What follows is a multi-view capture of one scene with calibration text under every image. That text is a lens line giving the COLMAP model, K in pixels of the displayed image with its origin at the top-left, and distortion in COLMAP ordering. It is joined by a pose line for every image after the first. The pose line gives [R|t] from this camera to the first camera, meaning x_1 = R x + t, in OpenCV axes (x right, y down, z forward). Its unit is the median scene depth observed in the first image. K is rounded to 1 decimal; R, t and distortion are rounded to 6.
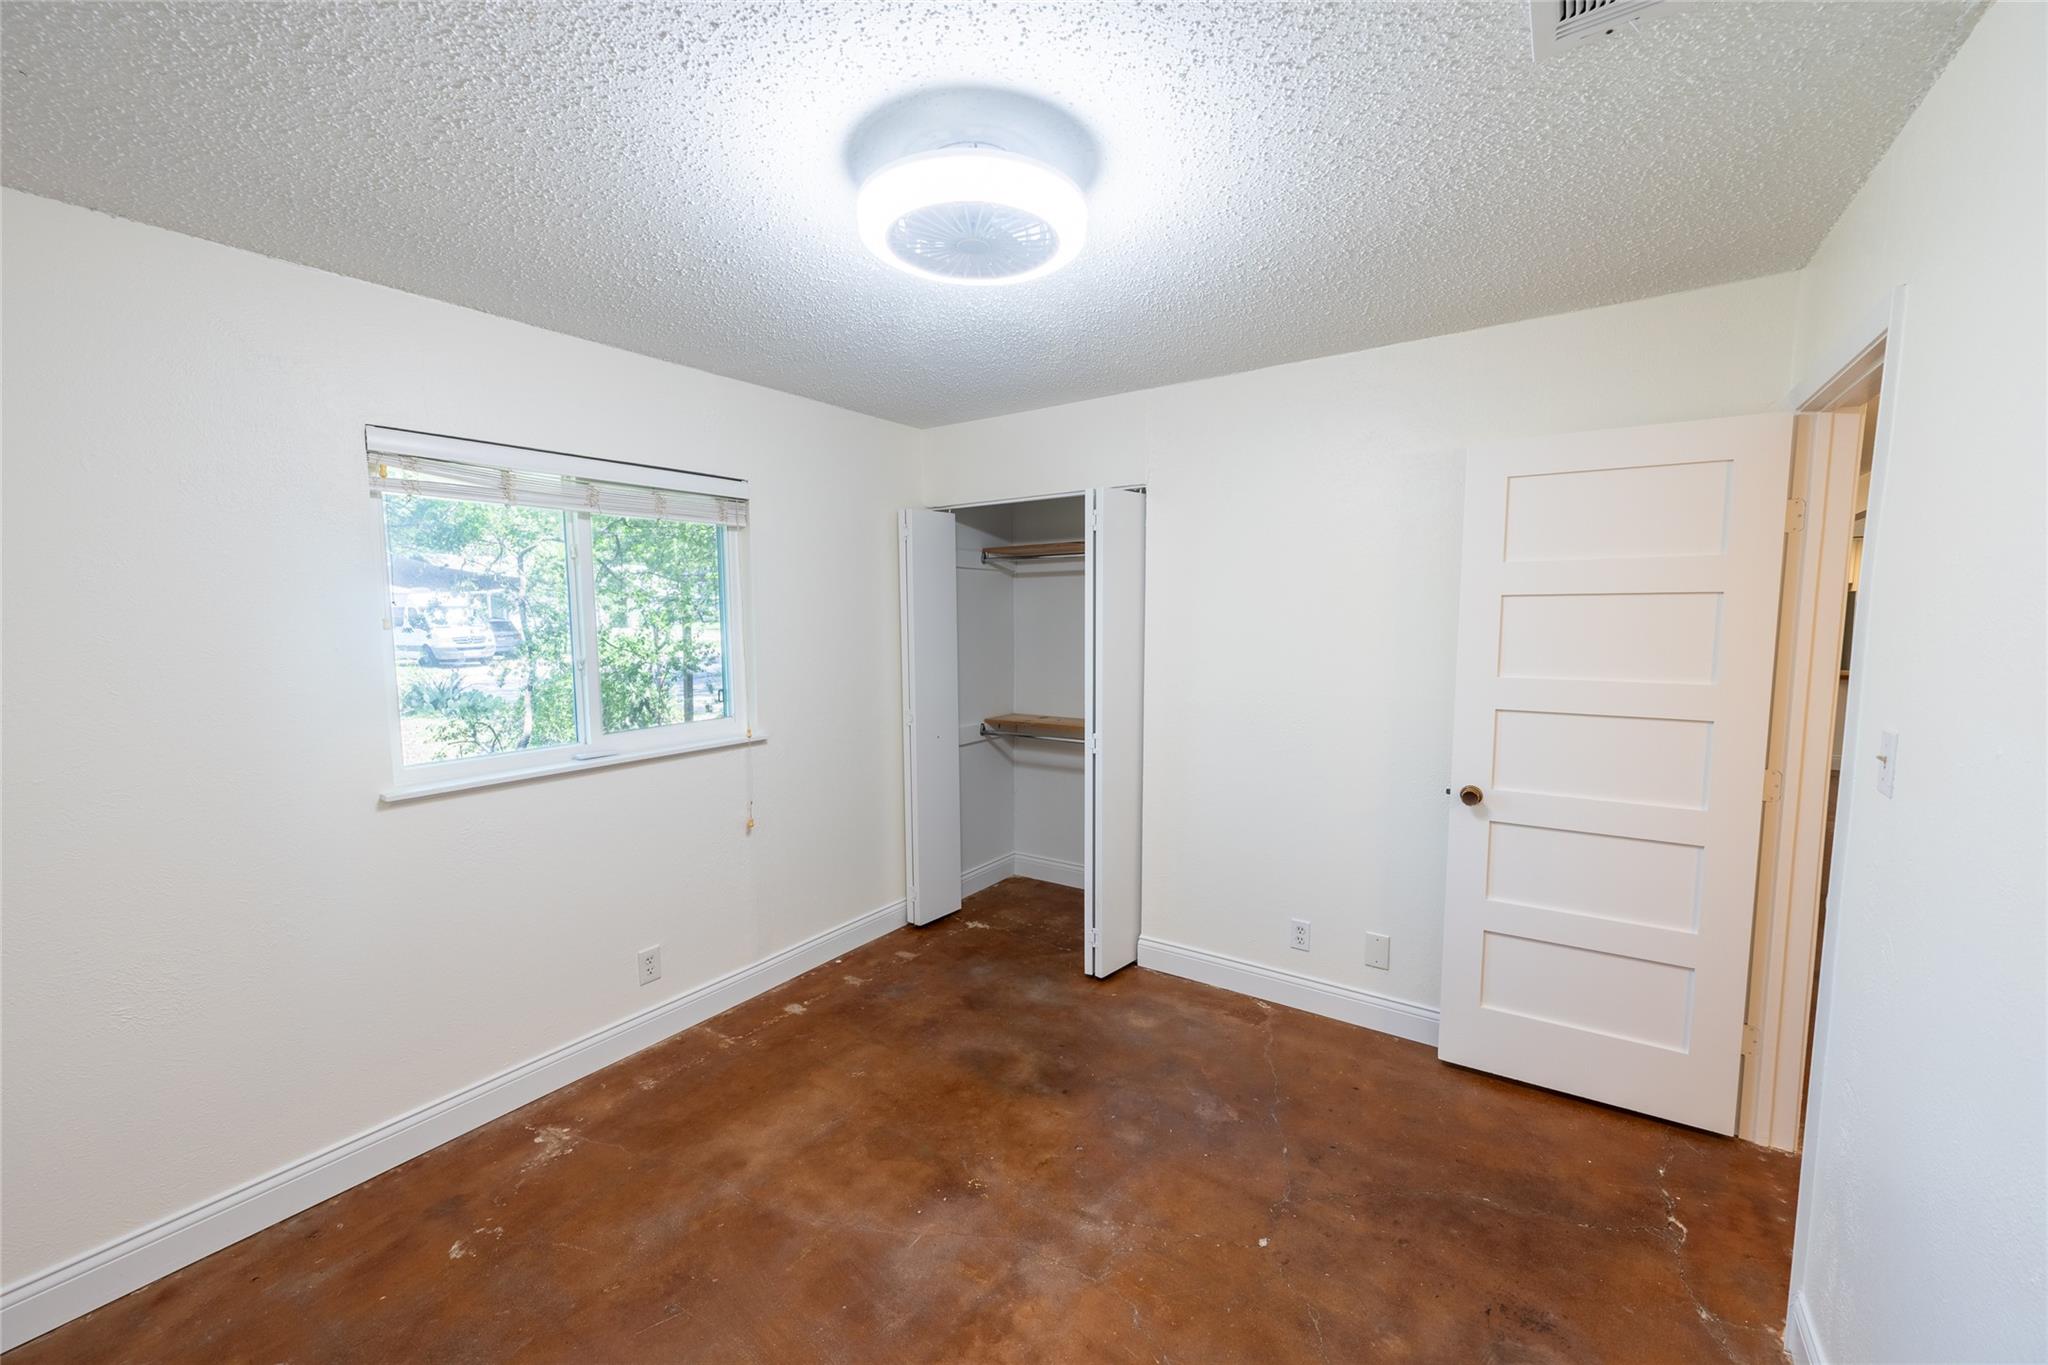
lens RADIAL K [[798.3, 0, 1023.2], [0, 798.3, 685.9], [0, 0, 1]] dist [-0.000867, -0.000423]
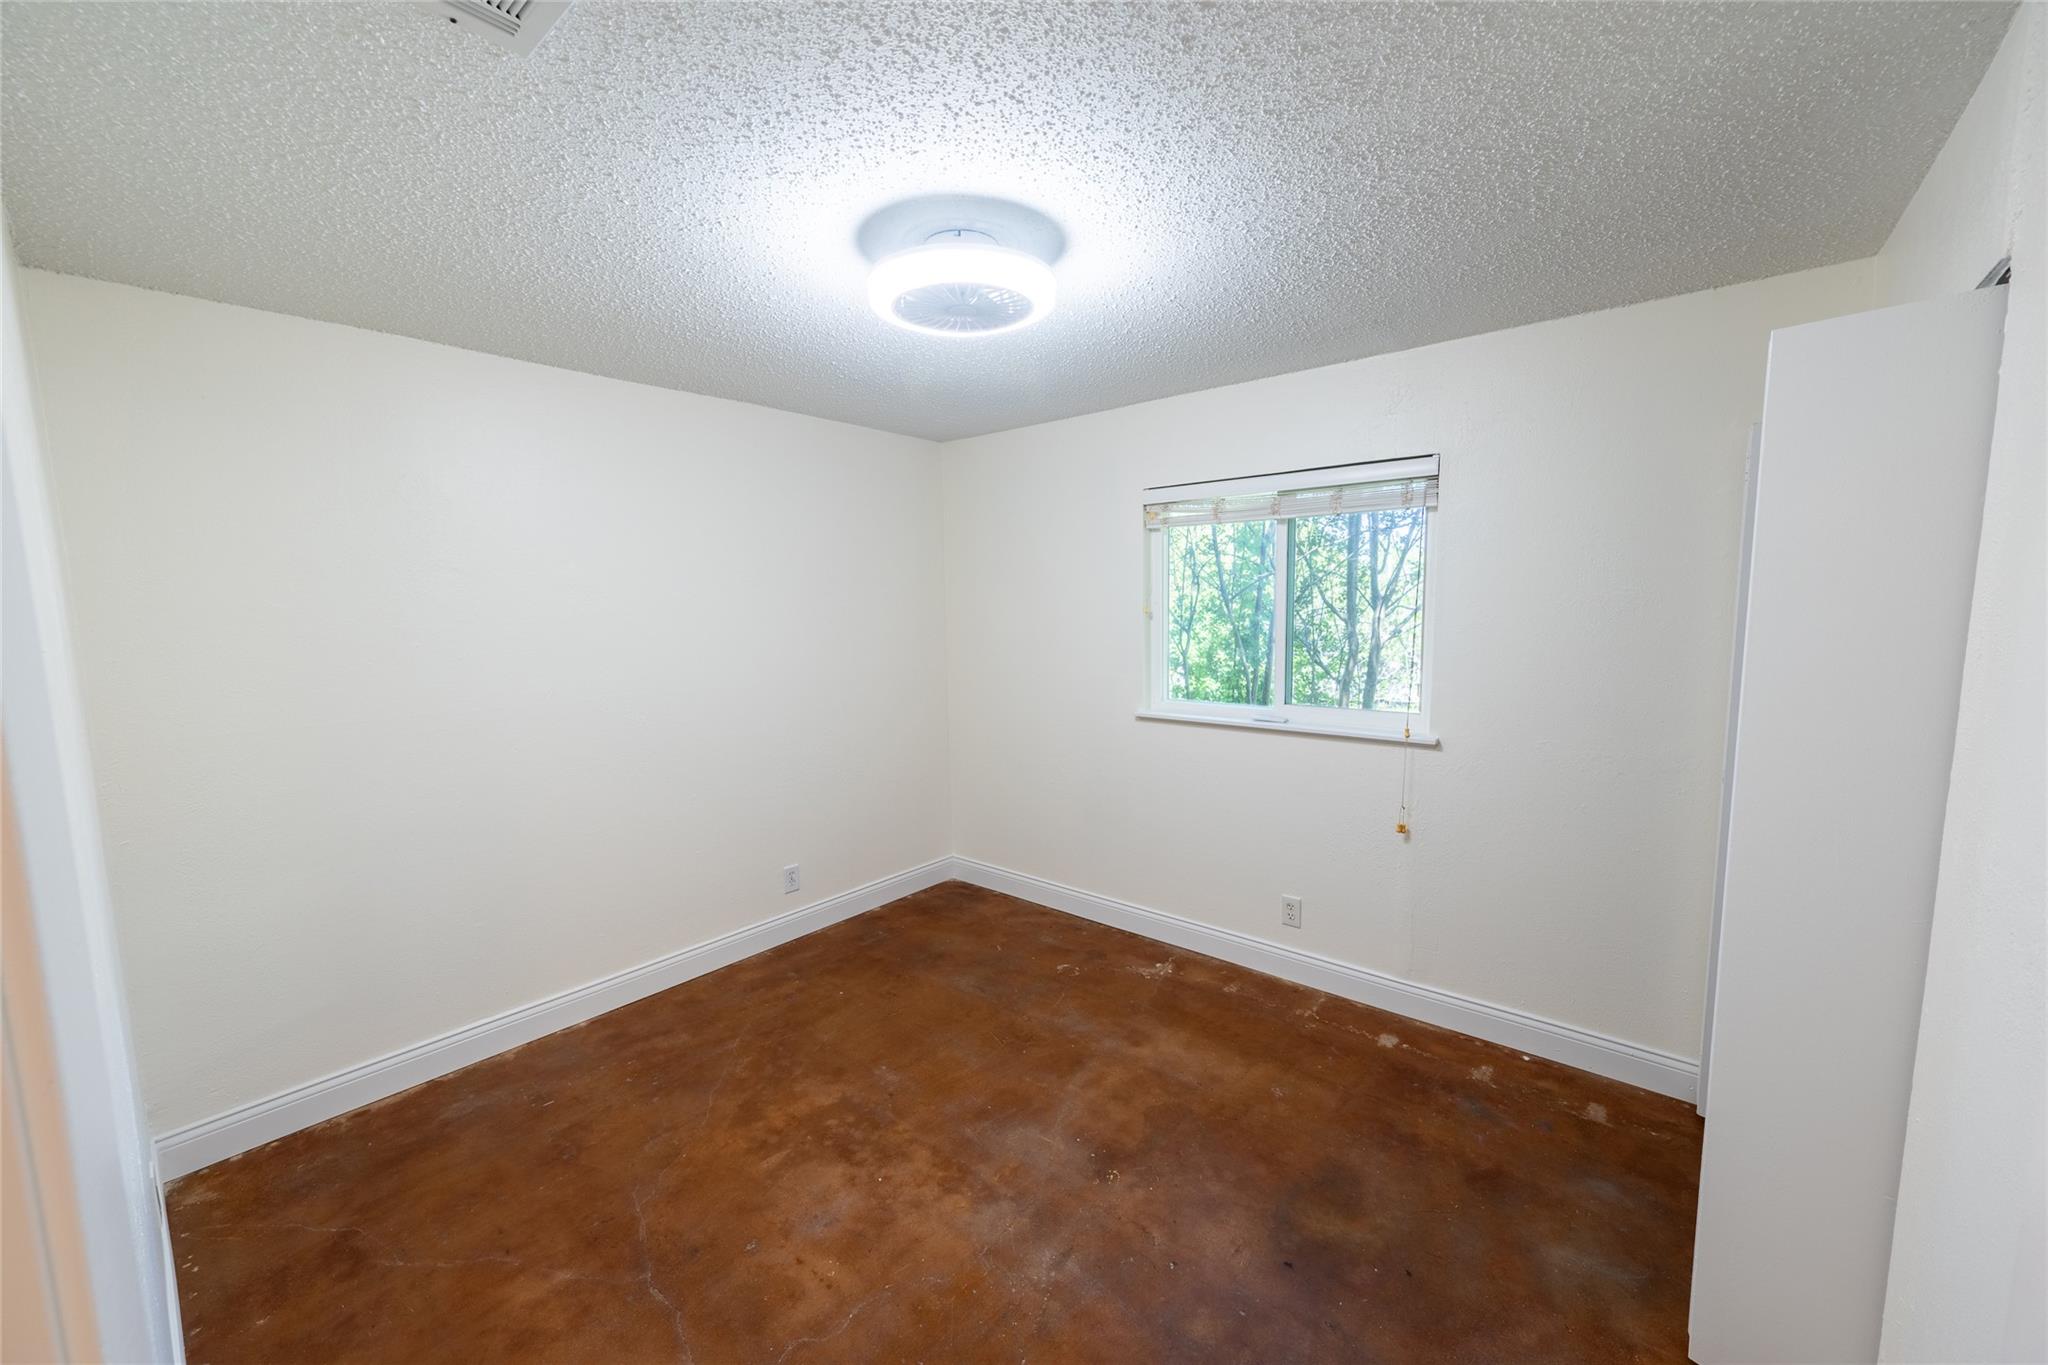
lens RADIAL K [[798.3, 0, 1027.4], [0, 798.3, 685.6], [0, 0, 1]] dist [-0.000867, -0.000423]
pose [[-0.101230, 0.112911, -0.988435, 0.849617], [-0.079197, 0.989471, 0.121140, -0.101472], [0.991706, 0.090544, -0.091222, 0.894555]]
